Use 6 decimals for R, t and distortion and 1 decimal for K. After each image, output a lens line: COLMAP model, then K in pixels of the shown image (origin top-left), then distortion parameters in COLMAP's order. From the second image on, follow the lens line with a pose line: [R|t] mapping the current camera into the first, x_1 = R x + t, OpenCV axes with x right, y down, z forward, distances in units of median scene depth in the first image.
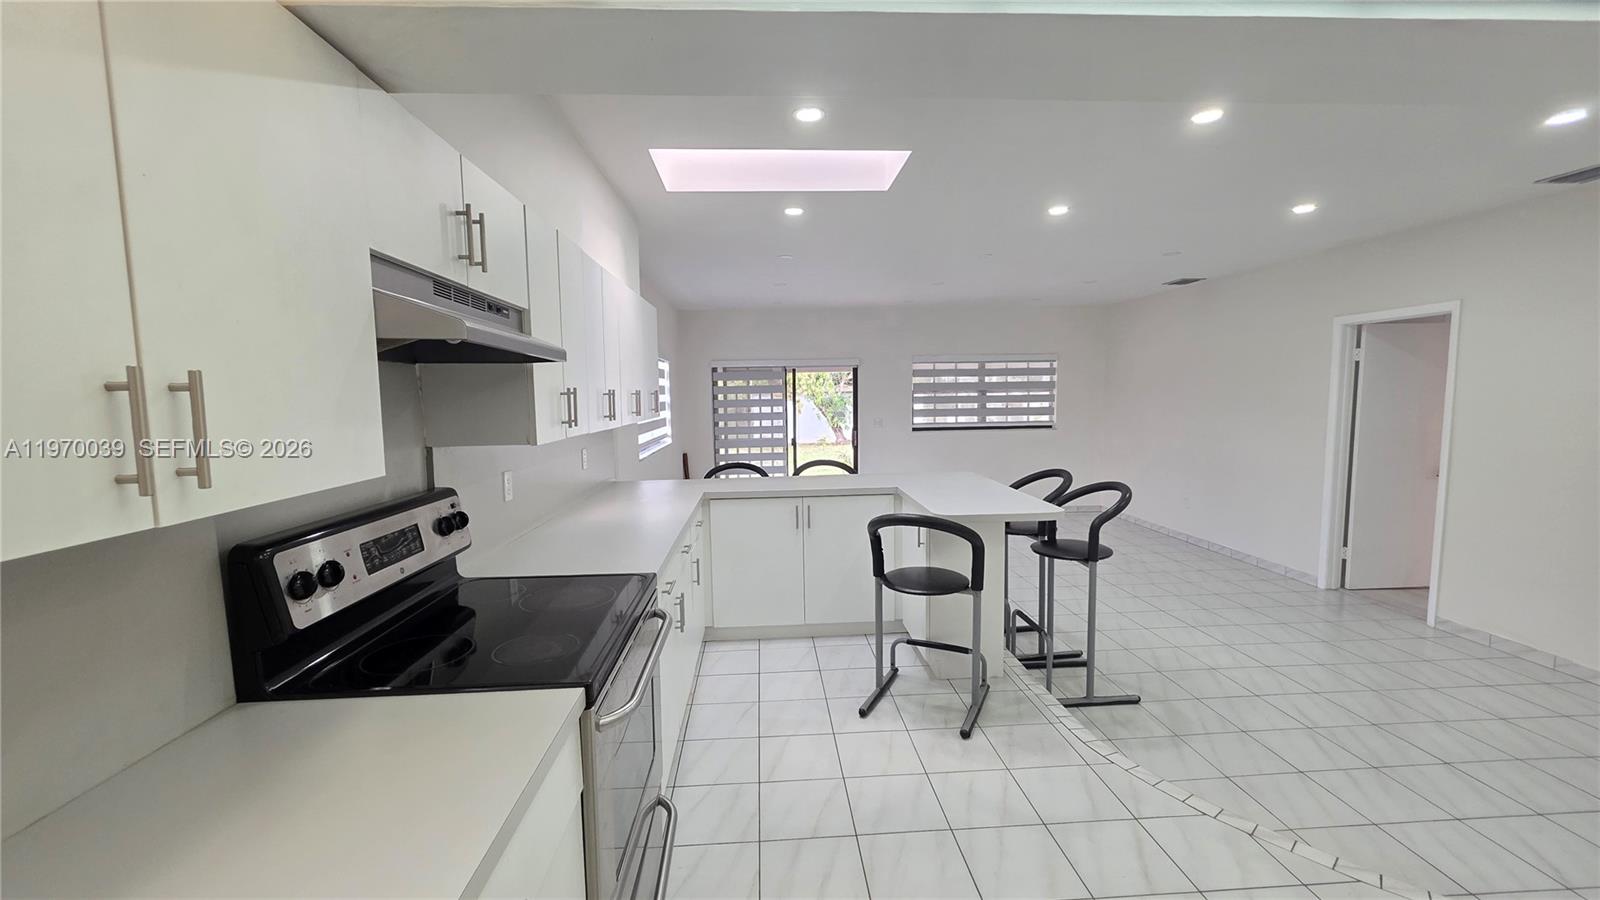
lens RADIAL K [[640.0, 0, 802.6], [0, 640.0, 454.3], [0, 0, 1]] dist [0.002318, -0.000609]
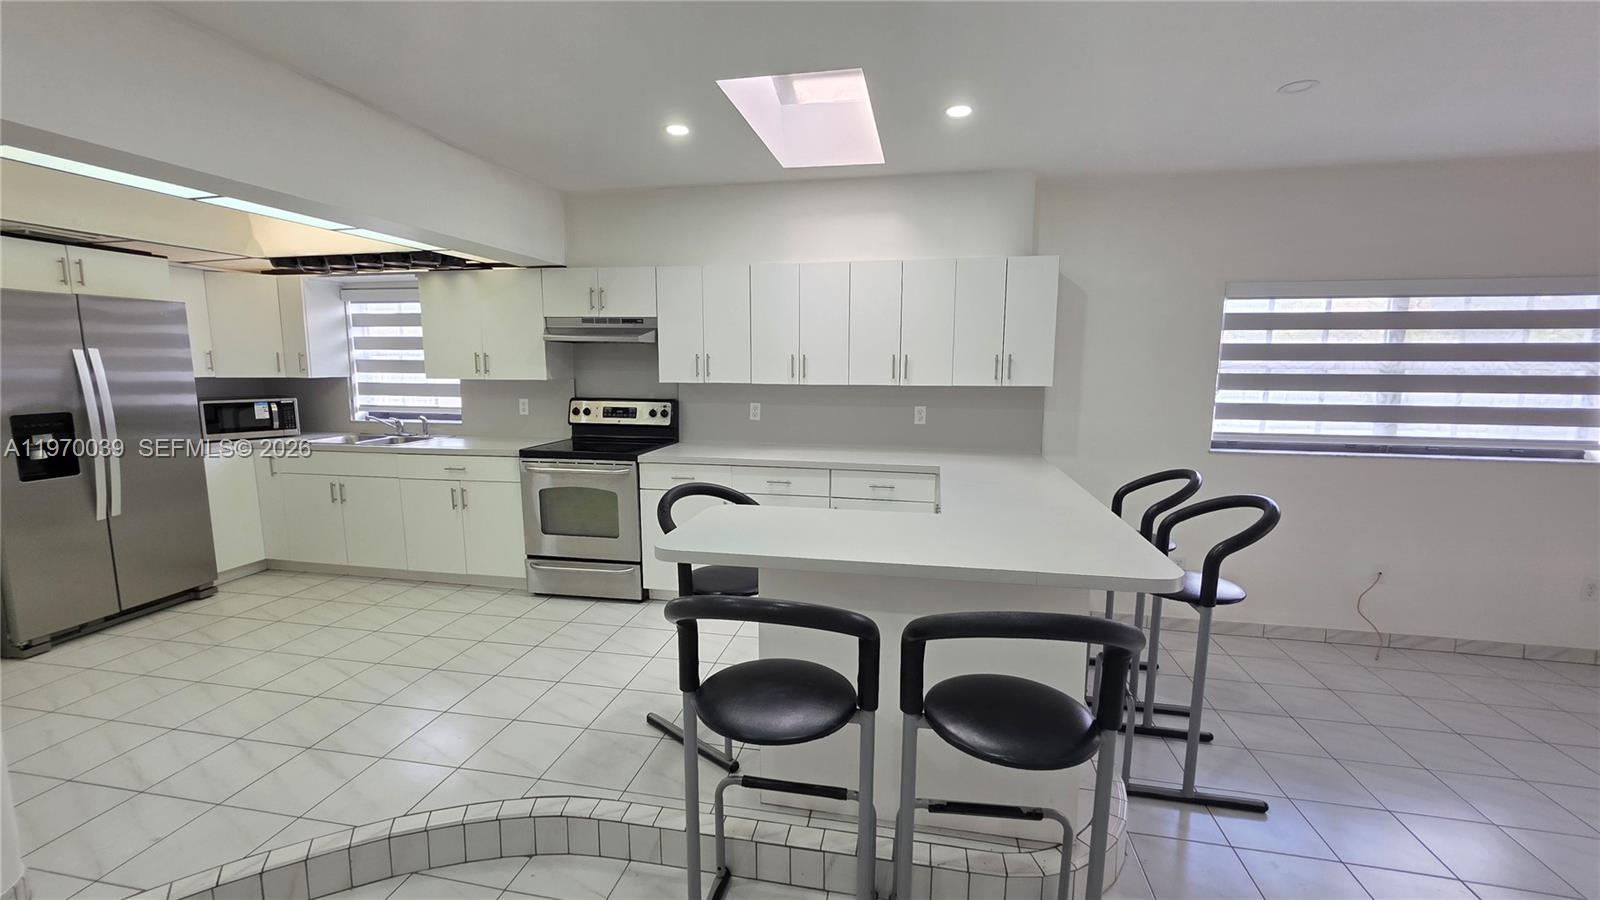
lens RADIAL K [[640.0, 0, 799.9], [0, 640.0, 447.7], [0, 0, 1]] dist [0.002318, -0.000609]
pose [[-0.247785, 0.134347, -0.959455, 0.456991], [-0.094719, 0.982235, 0.161998, -0.056252], [0.964174, 0.131019, -0.230658, 0.594266]]
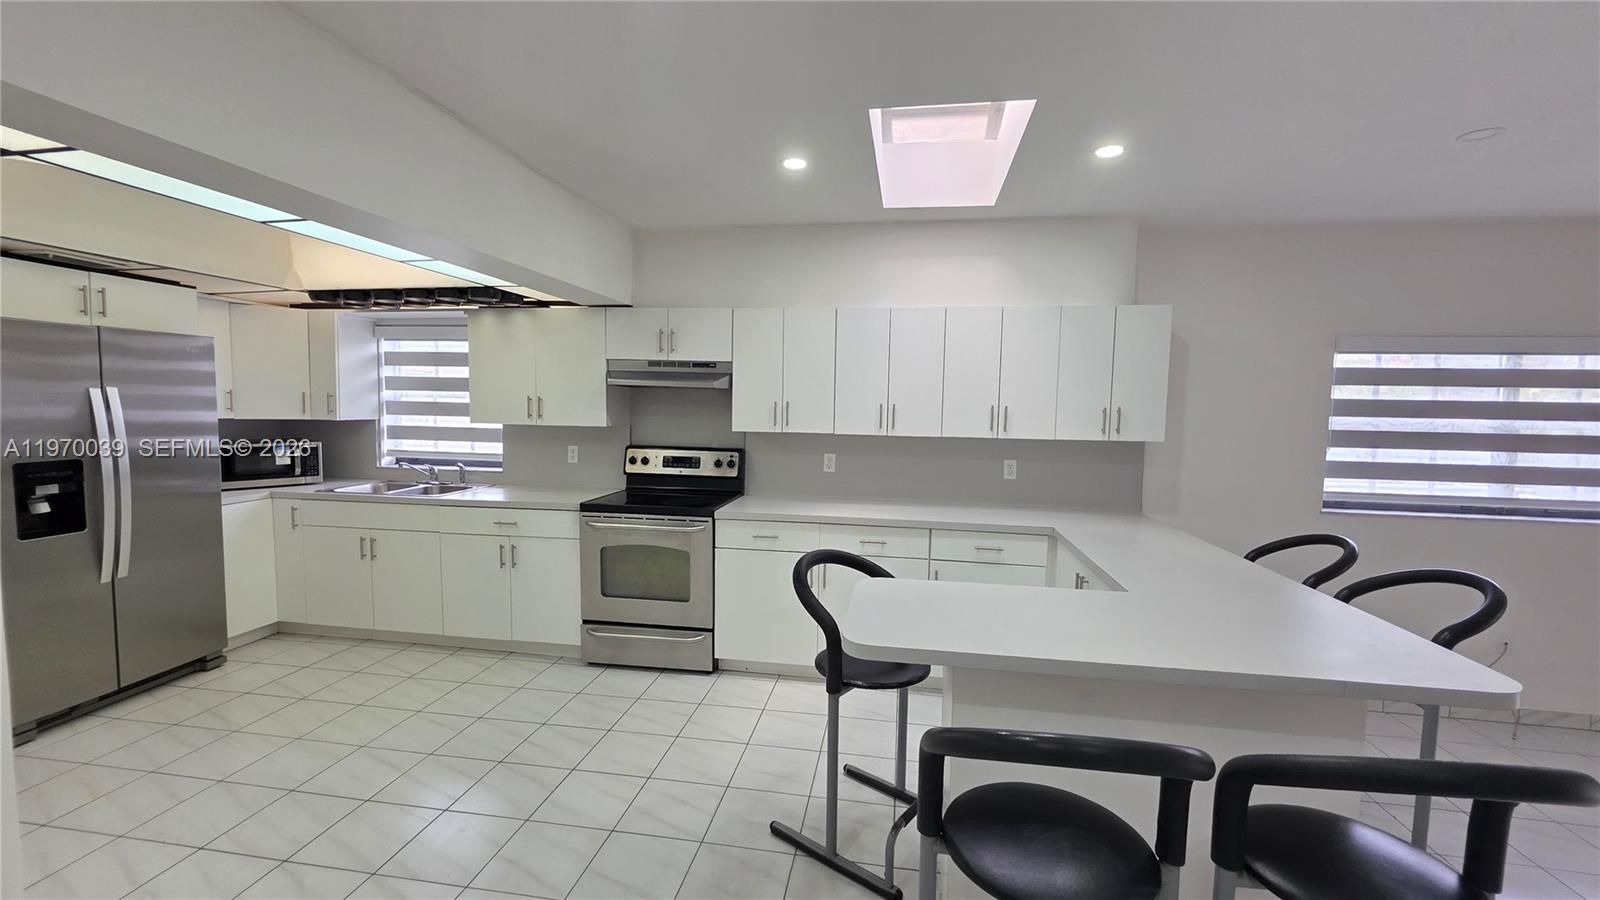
lens RADIAL K [[640.0, 0, 804.7], [0, 640.0, 449.5], [0, 0, 1]] dist [0.002318, -0.000609]
pose [[-0.213247, 0.072600, -0.974297, 0.434421], [-0.109973, 0.989114, 0.097774, -0.052030], [0.970789, 0.127996, -0.202942, 0.491586]]
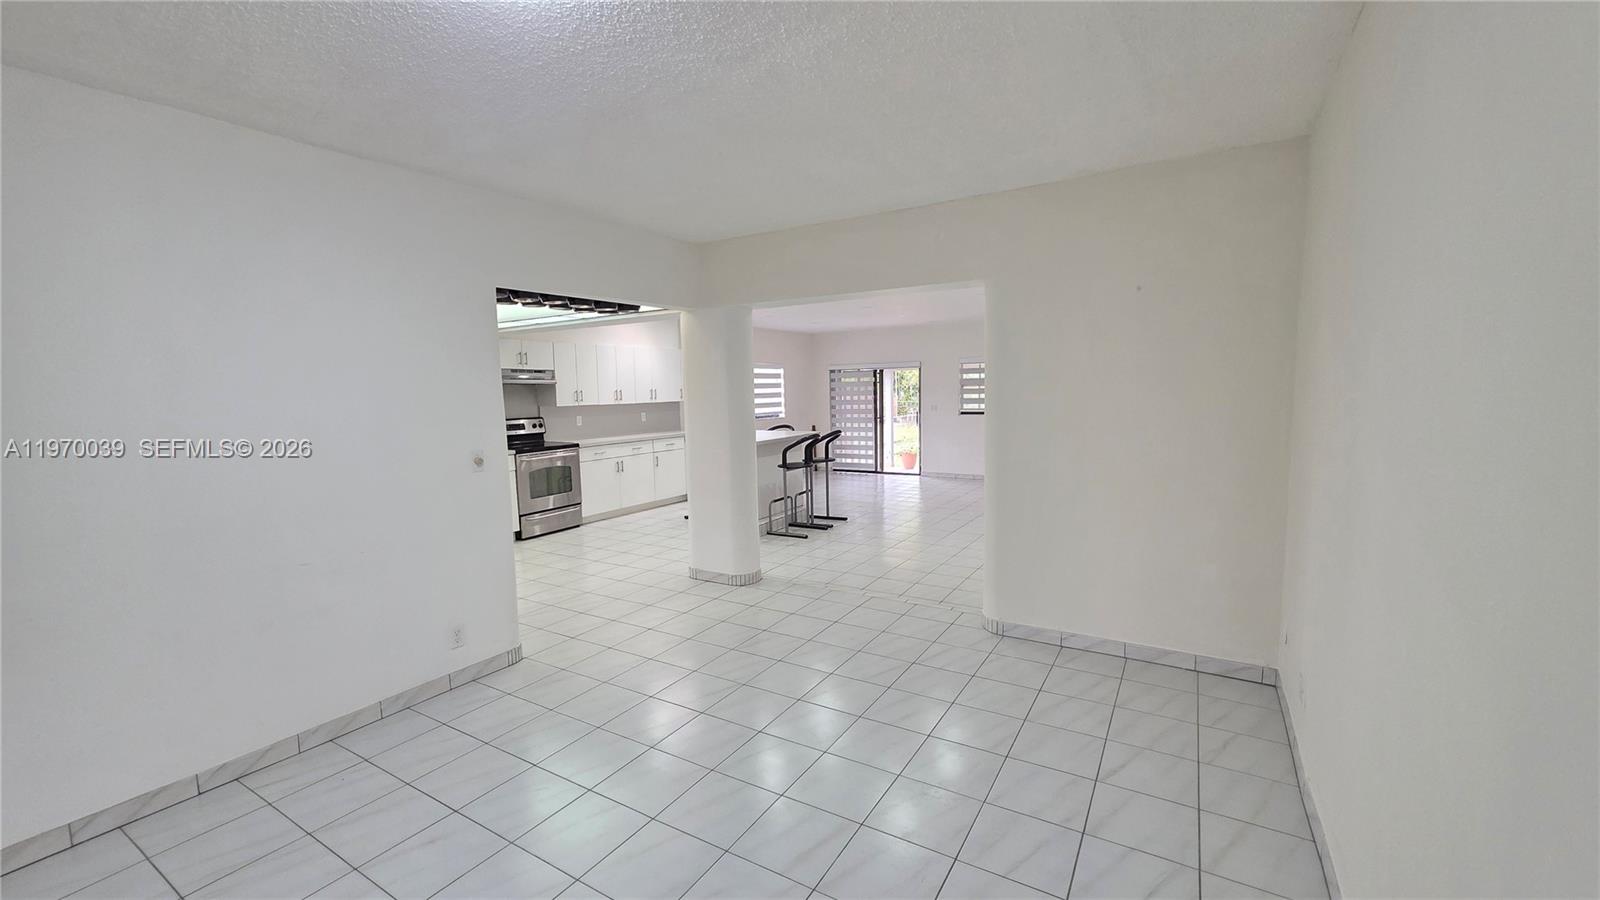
lens RADIAL K [[640.0, 0, 805.1], [0, 640.0, 450.8], [0, 0, 1]] dist [0.002318, -0.000609]
pose [[0.823551, 0.052357, -0.564821, 0.877975], [-0.044859, 0.998624, 0.027161, 0.024200], [0.565466, 0.002968, 0.824766, -0.378894]]
